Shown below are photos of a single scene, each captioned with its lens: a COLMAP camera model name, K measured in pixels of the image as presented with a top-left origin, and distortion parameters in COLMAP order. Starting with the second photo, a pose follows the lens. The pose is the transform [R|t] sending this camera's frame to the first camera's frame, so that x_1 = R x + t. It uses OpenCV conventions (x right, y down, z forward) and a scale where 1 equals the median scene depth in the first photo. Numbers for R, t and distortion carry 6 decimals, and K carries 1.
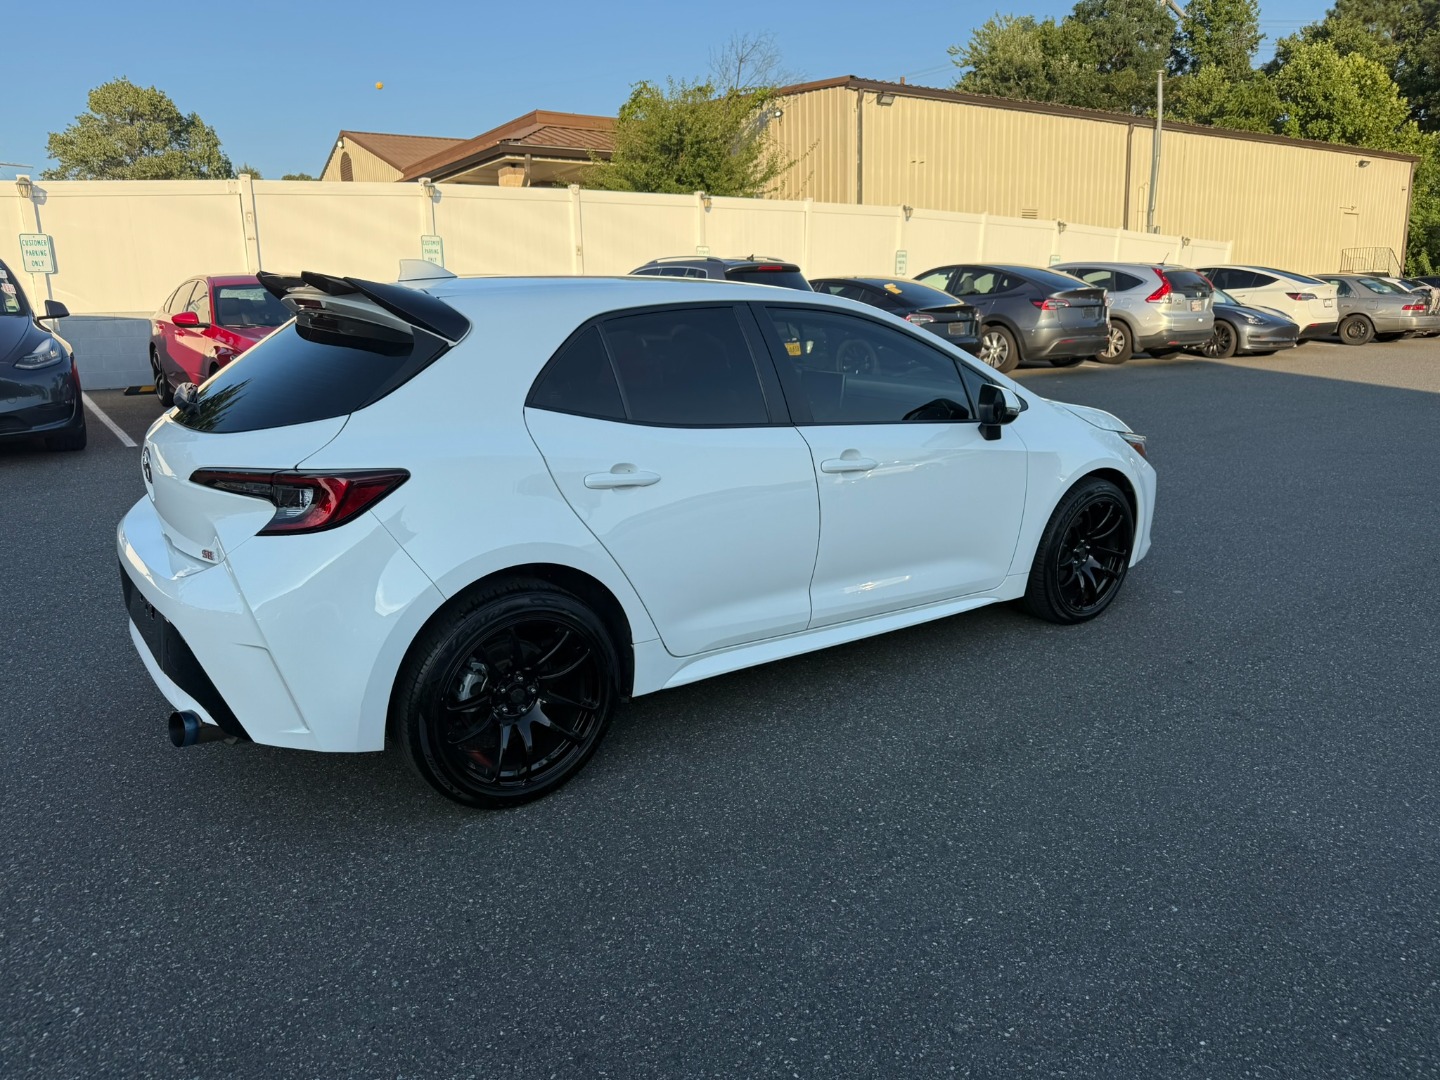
lens RADIAL K [[1027.9, 0, 717.8], [0, 1027.9, 544.0], [0, 0, 1]] dist [-0.000086, -0.013774]
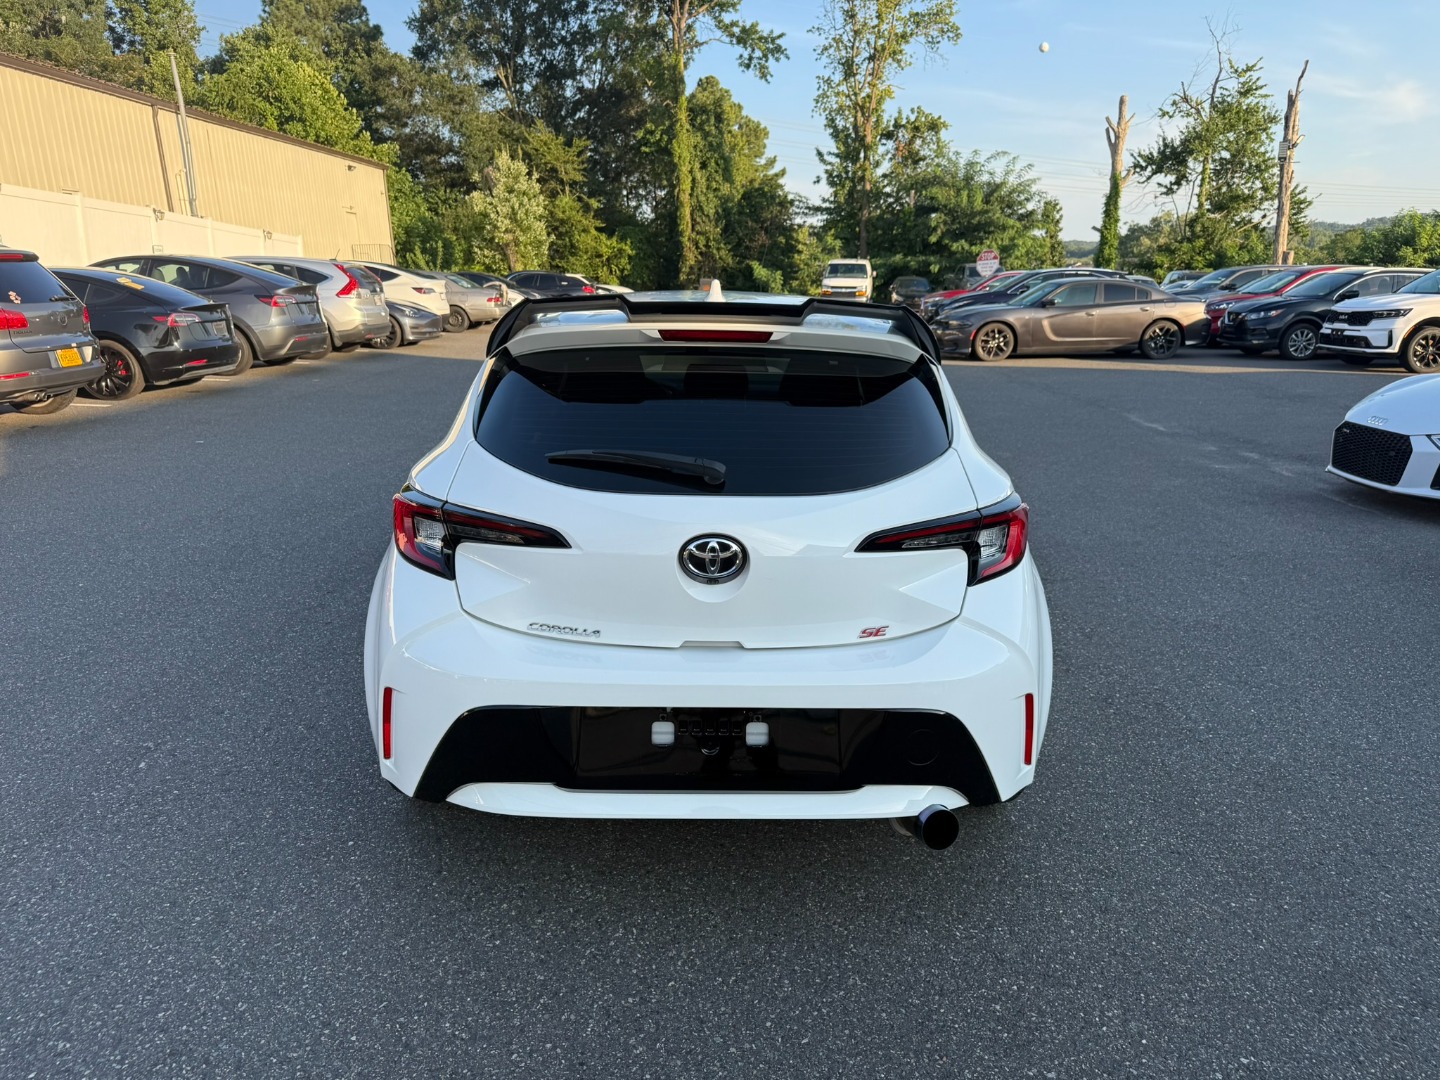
lens RADIAL K [[1027.9, 0, 724.2], [0, 1027.9, 540.8], [0, 0, 1]] dist [-0.000086, -0.013774]
pose [[0.581374, -0.190662, 0.790982, -0.172472], [0.184960, 0.977674, 0.099717, -0.024044], [-0.792335, 0.088327, 0.603658, 0.081650]]
